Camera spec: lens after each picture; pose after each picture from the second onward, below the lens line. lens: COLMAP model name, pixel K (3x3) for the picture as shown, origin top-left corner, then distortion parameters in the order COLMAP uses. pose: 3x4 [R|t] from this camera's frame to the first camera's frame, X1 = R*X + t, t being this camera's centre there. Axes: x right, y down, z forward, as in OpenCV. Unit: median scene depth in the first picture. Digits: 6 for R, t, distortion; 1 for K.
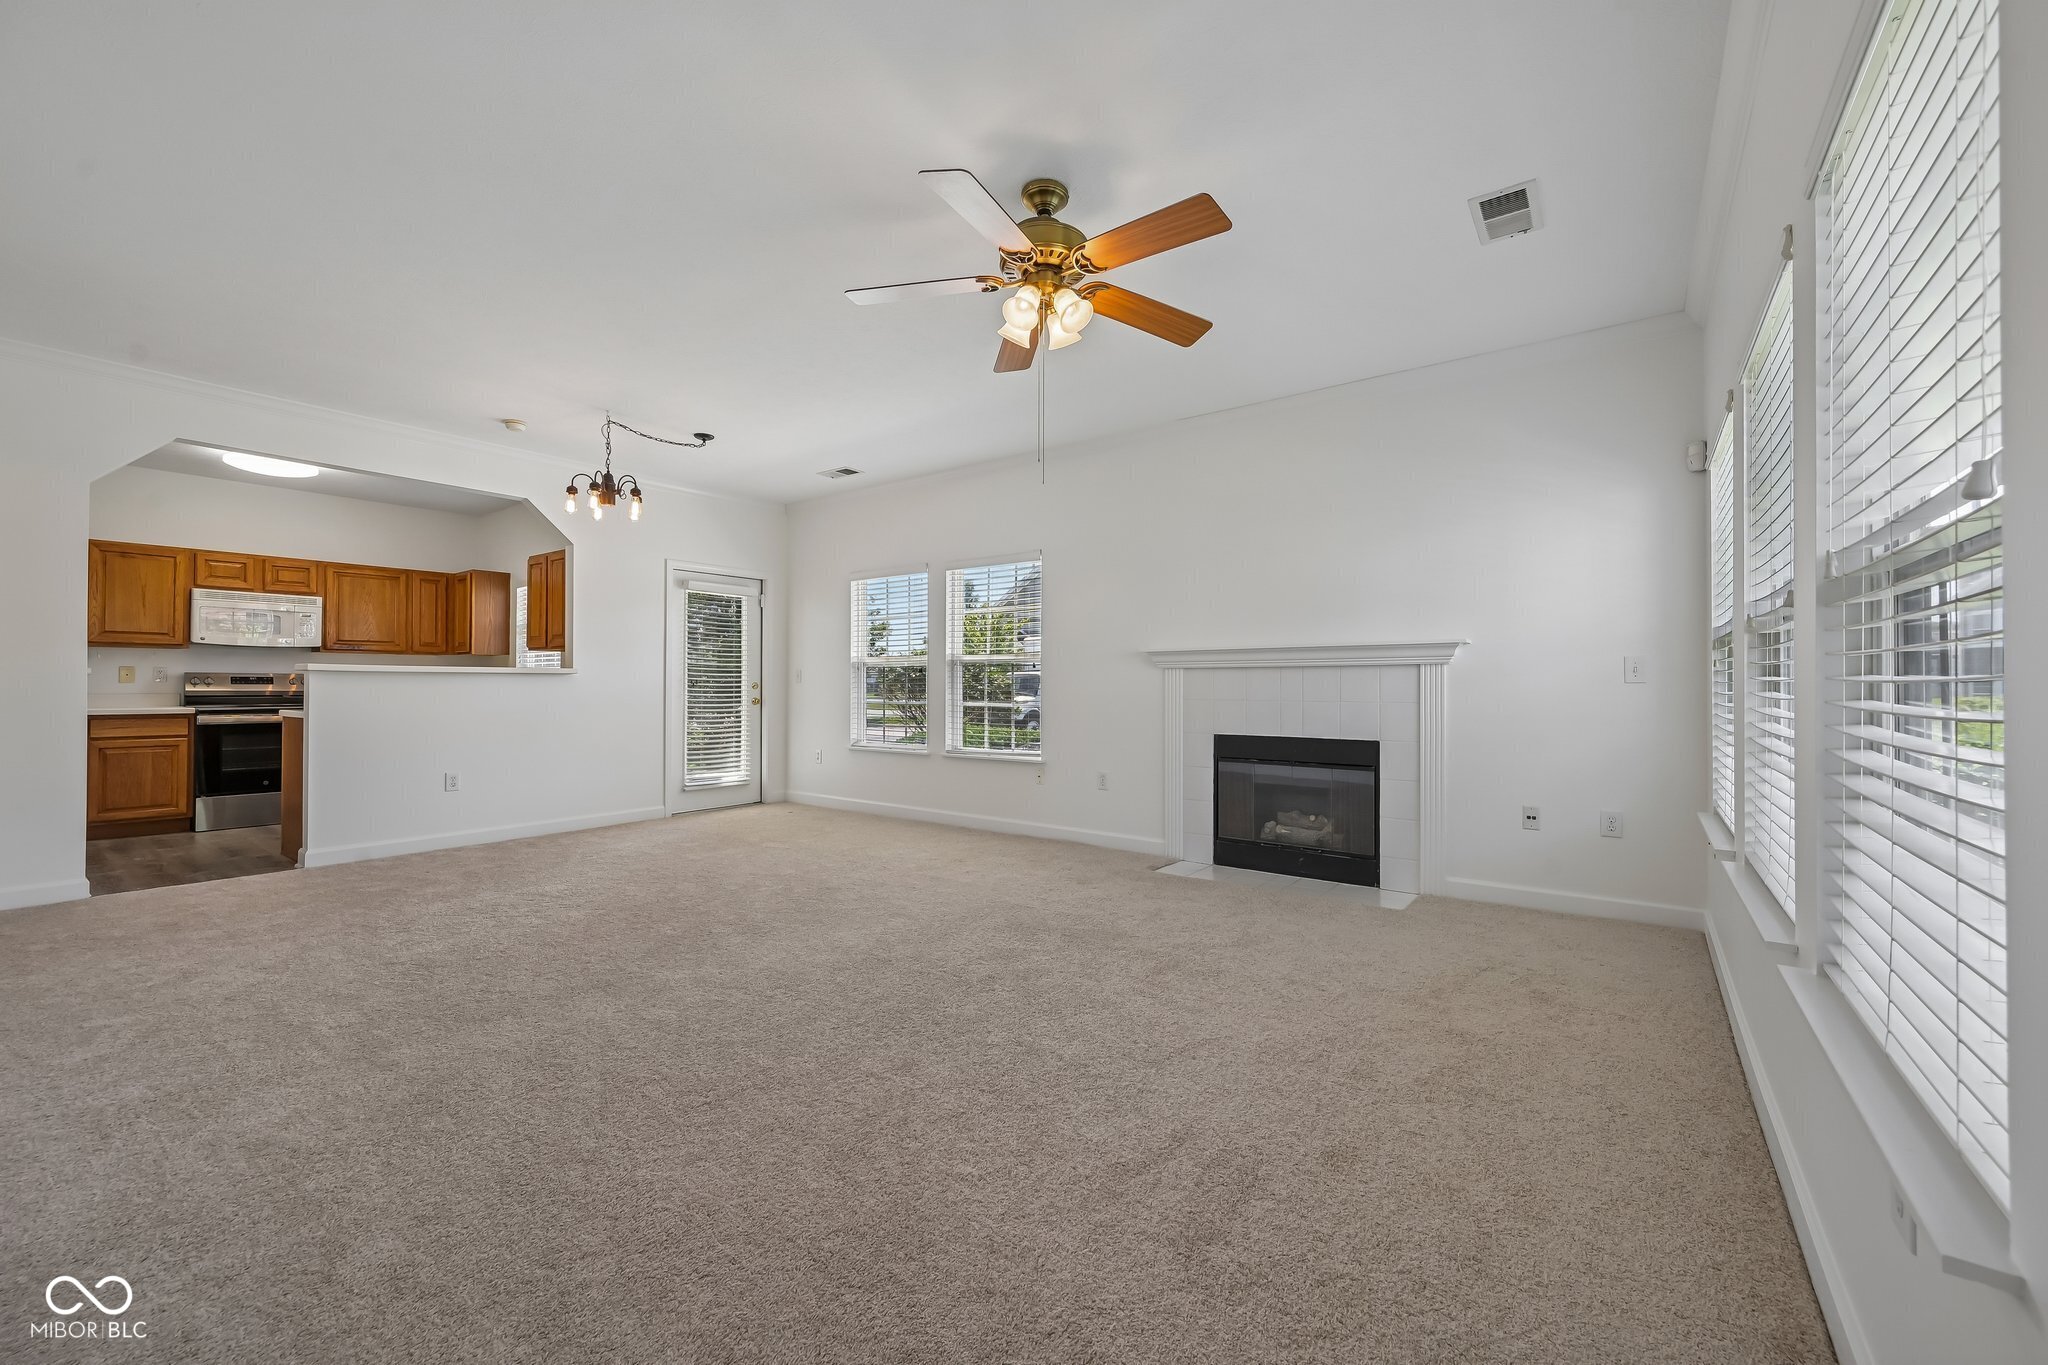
lens RADIAL K [[810.3, 0, 1027.6], [0, 810.3, 679.2], [0, 0, 1]] dist [-0.001612, 0.001235]
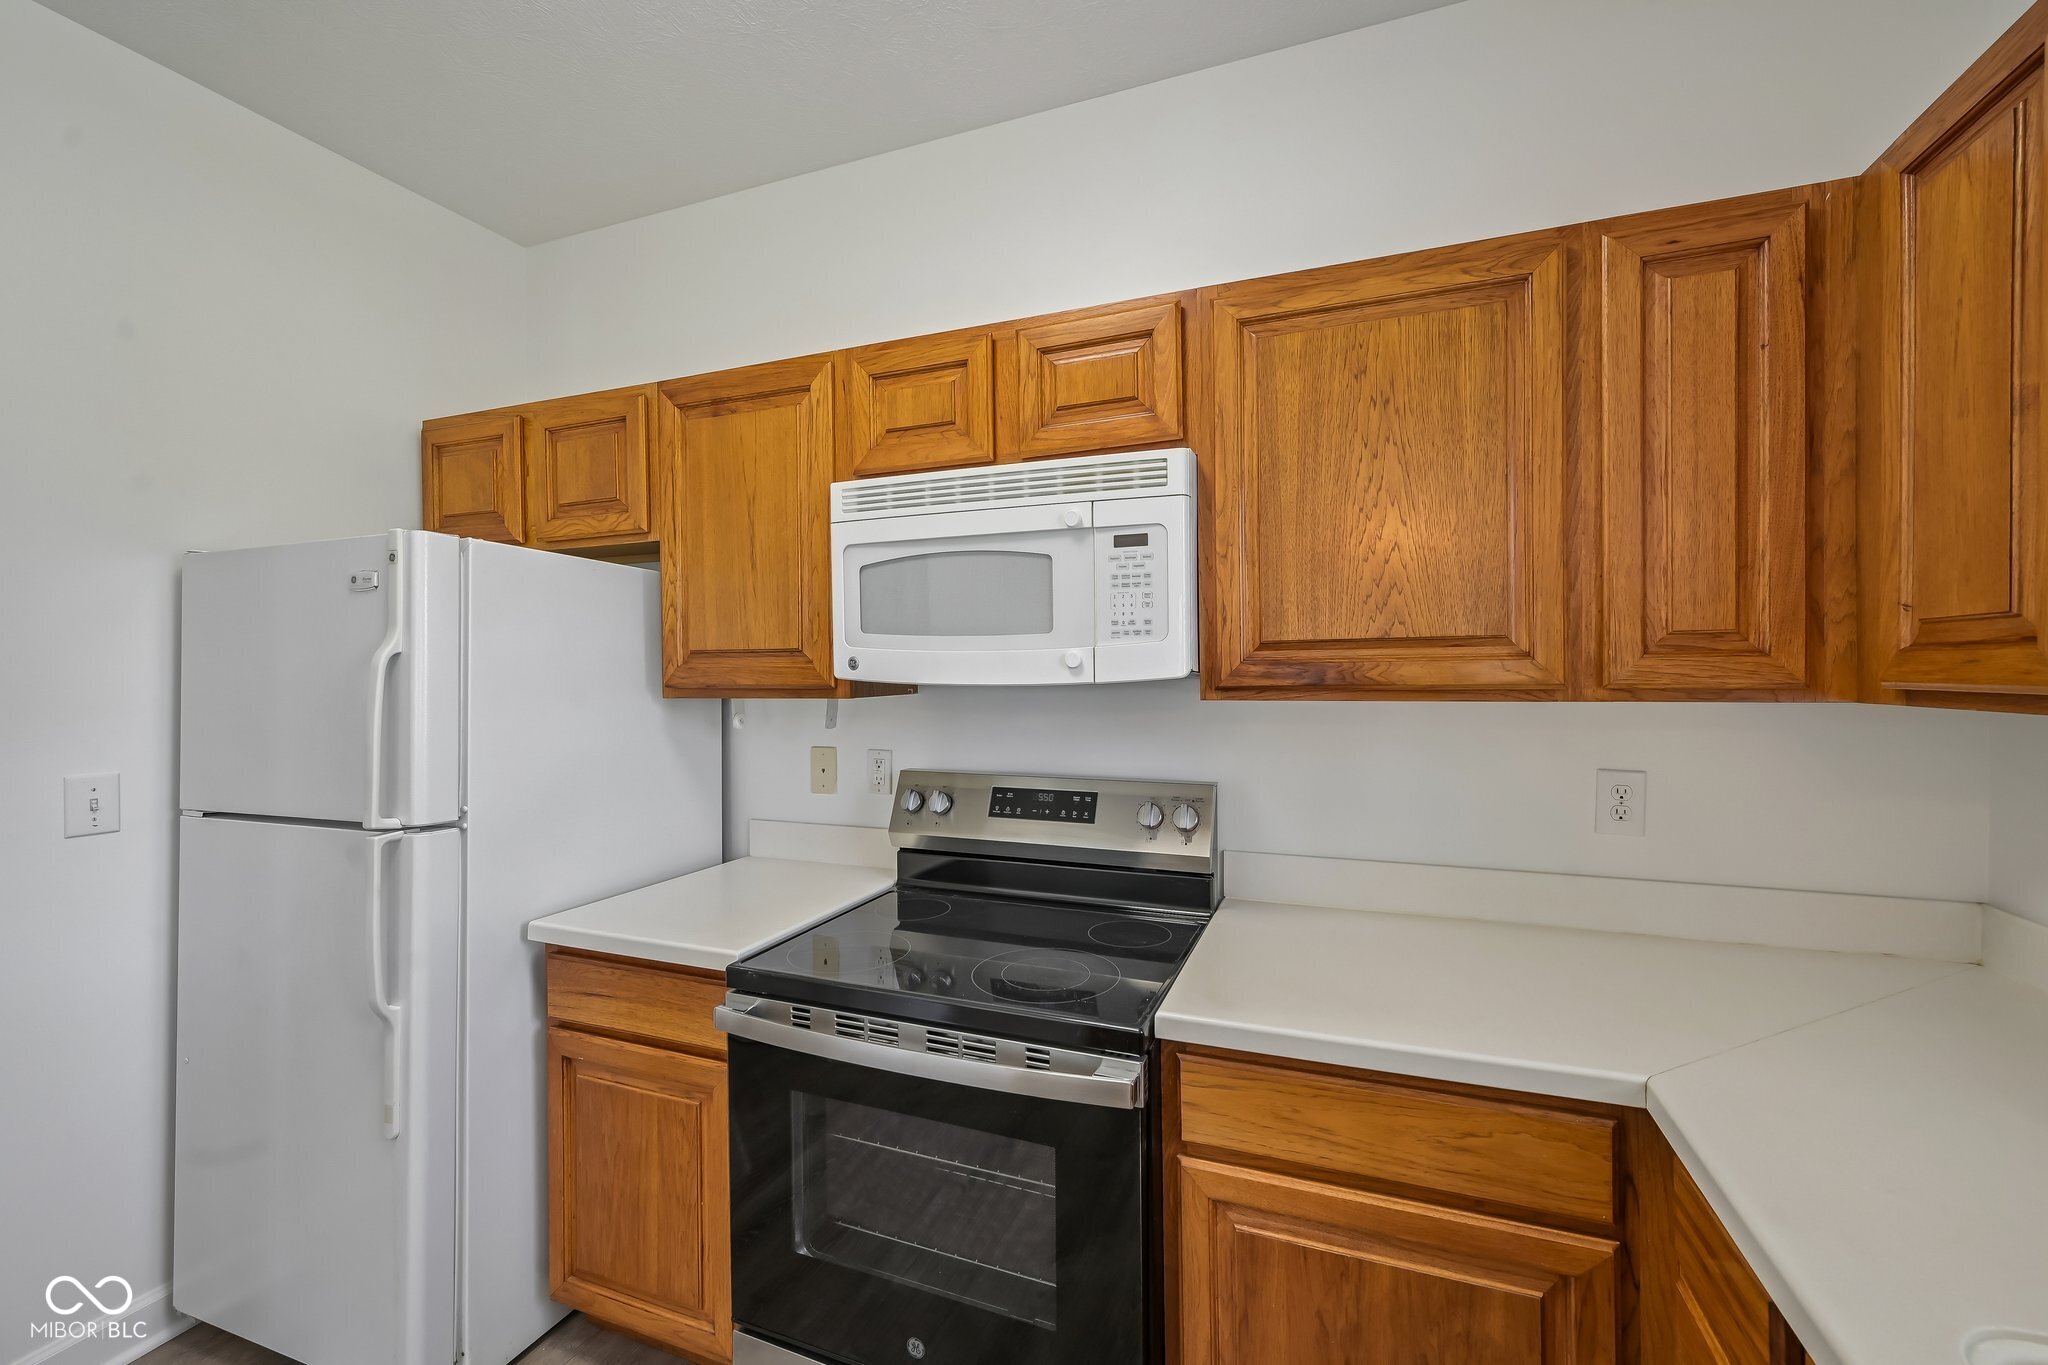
lens RADIAL K [[810.3, 0, 1049.0], [0, 810.3, 683.1], [0, 0, 1]] dist [-0.001612, 0.001235]
pose [[0.301711, 0.002726, -0.953396, -0.682303], [0.014134, 0.999873, 0.007331, -0.041221], [0.953295, -0.015687, 0.301634, 0.904709]]
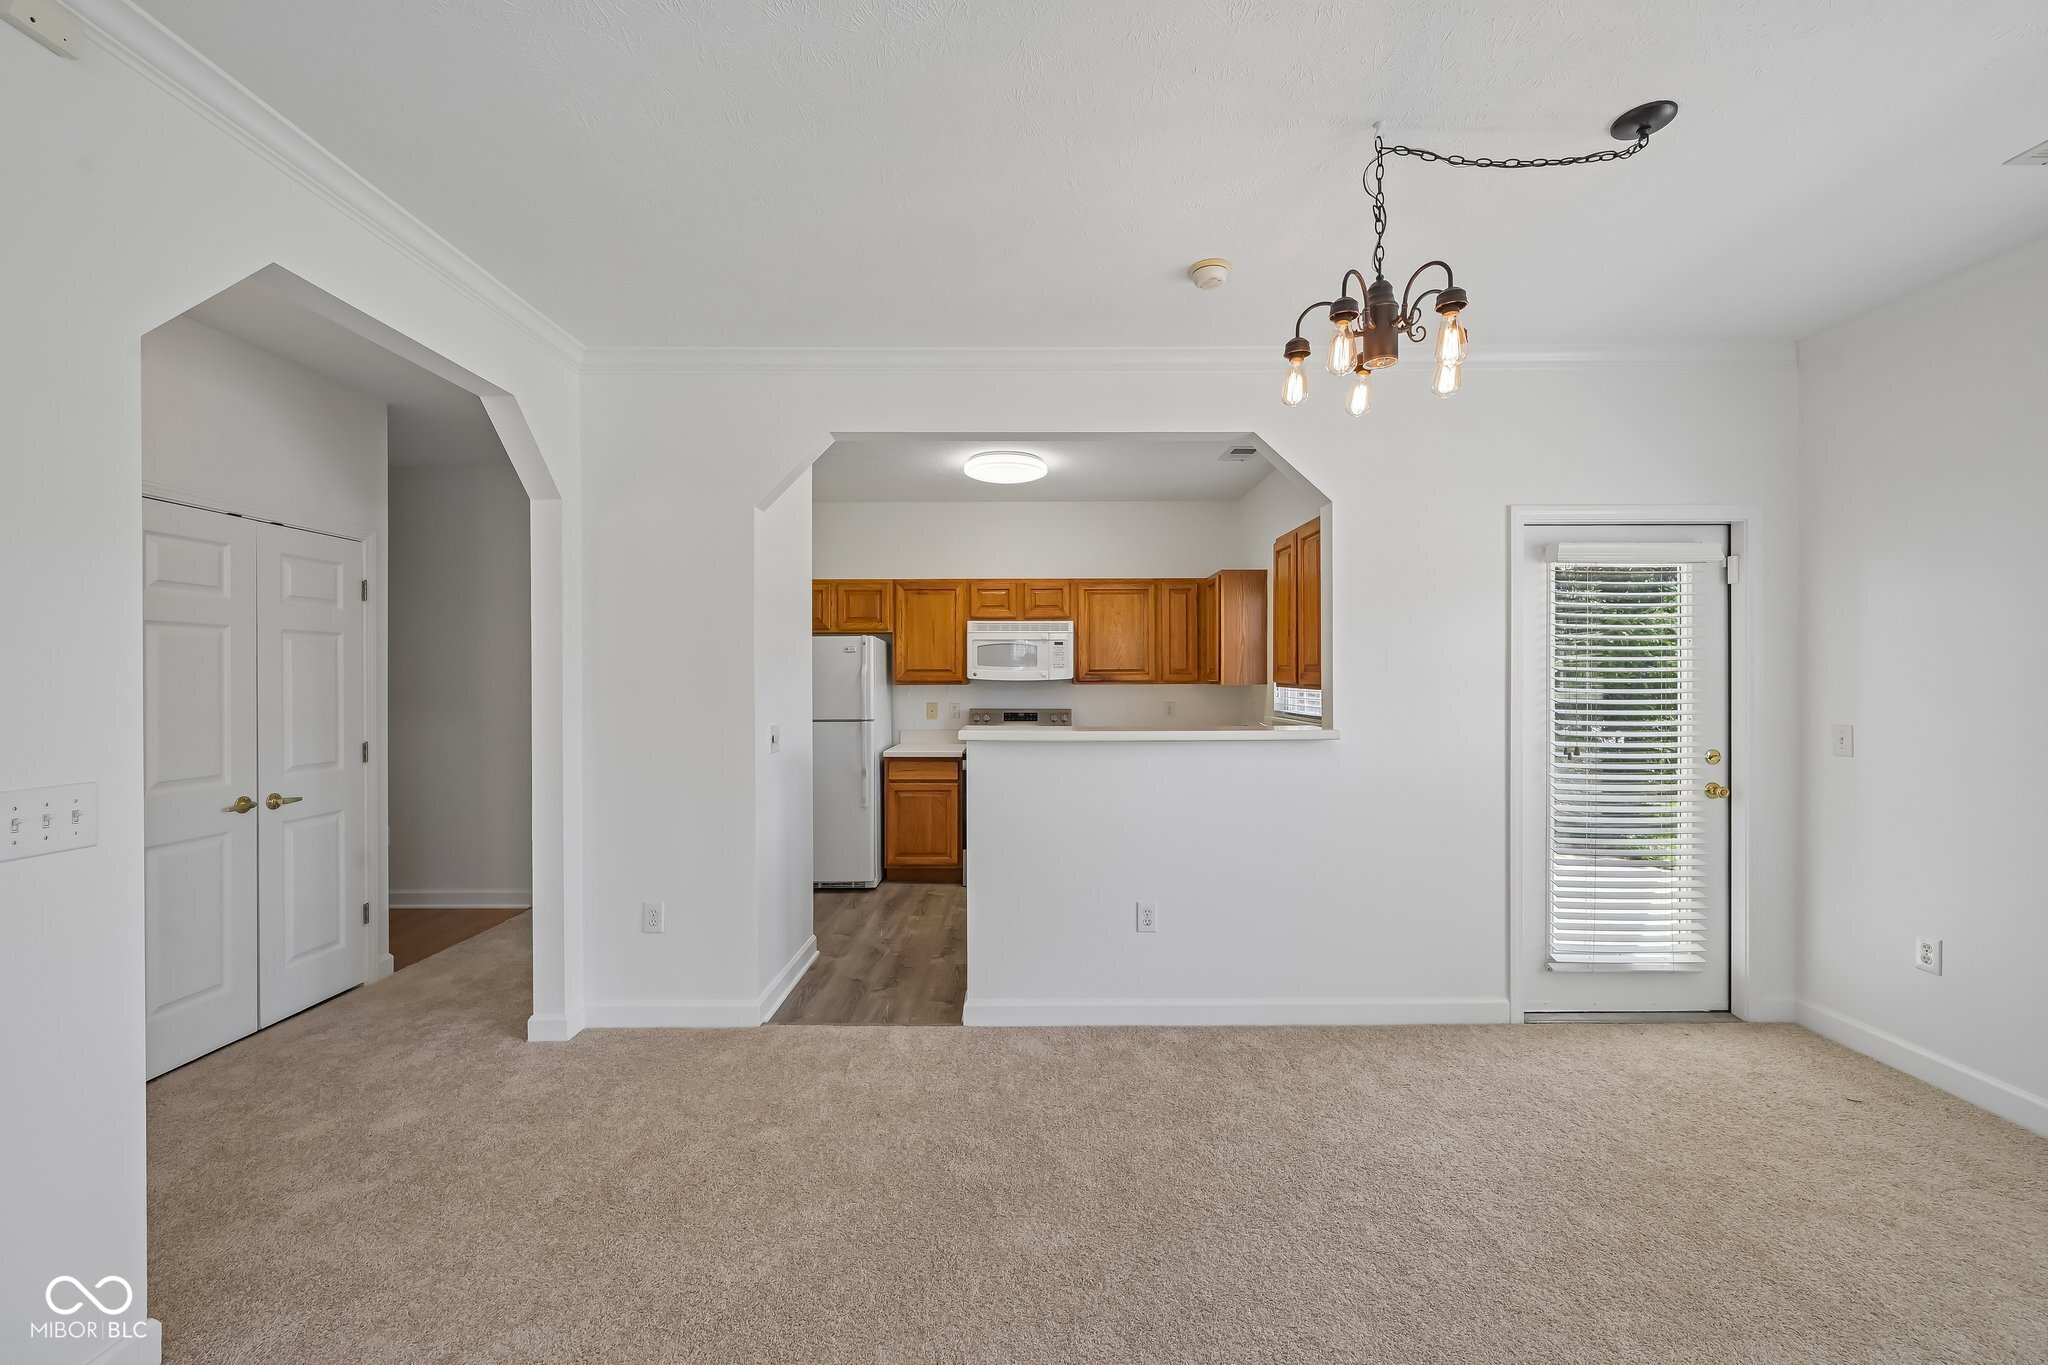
lens RADIAL K [[810.3, 0, 1027.0], [0, 810.3, 678.5], [0, 0, 1]] dist [-0.001612, 0.001235]
pose [[0.603012, -0.001342, -0.797731, -0.220765], [0.010586, 0.999924, 0.006320, -0.046691], [0.797662, -0.012256, 0.602981, 0.448111]]
